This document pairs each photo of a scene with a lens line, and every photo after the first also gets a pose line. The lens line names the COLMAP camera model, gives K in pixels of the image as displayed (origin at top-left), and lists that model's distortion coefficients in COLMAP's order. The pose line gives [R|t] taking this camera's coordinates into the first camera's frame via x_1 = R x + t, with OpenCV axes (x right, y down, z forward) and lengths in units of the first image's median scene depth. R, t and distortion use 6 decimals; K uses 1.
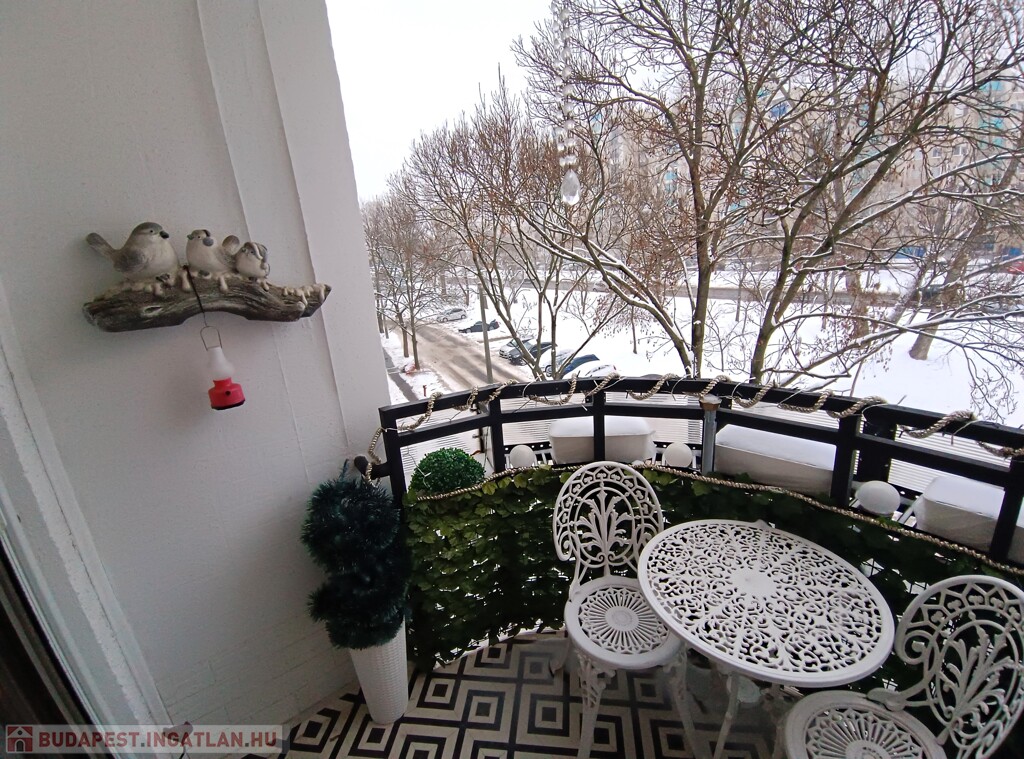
lens RADIAL K [[463.8, 0, 514.1], [0, 463.8, 383.5], [0, 0, 1]] dist [0.003091, -0.000876]
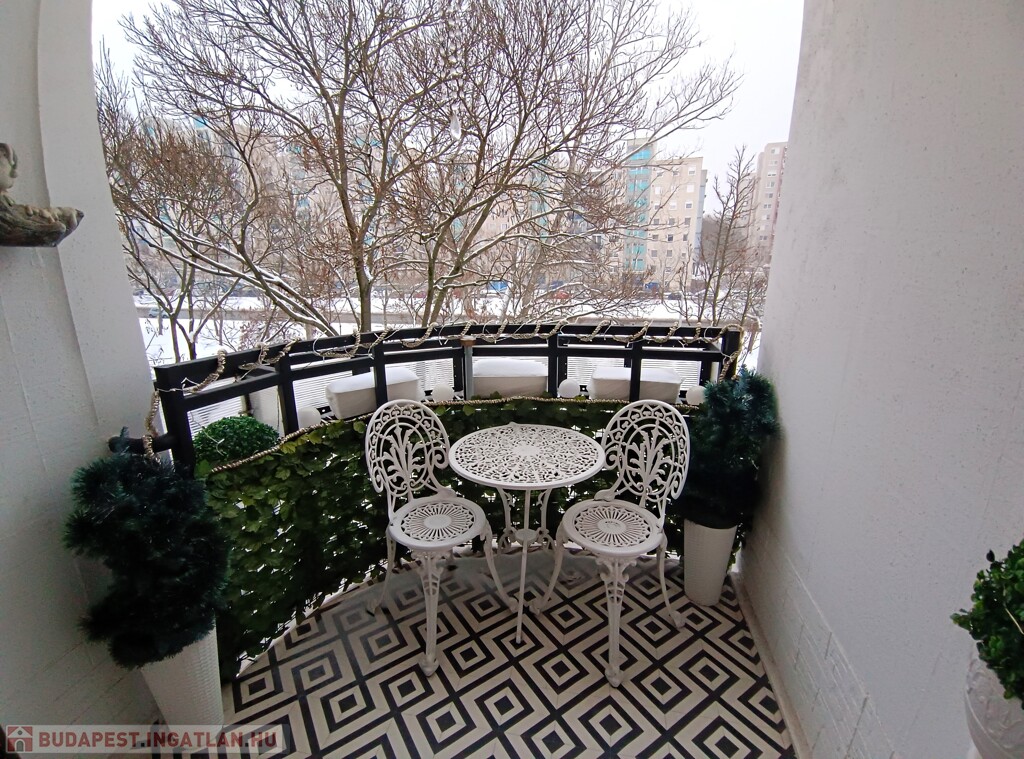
lens RADIAL K [[463.8, 0, 504.3], [0, 463.8, 385.1], [0, 0, 1]] dist [0.003091, -0.000876]
pose [[0.760914, -0.114668, 0.638640, -0.317497], [0.150330, 0.988635, -0.001602, 0.165836], [-0.631198, 0.097226, 0.769504, -0.050952]]
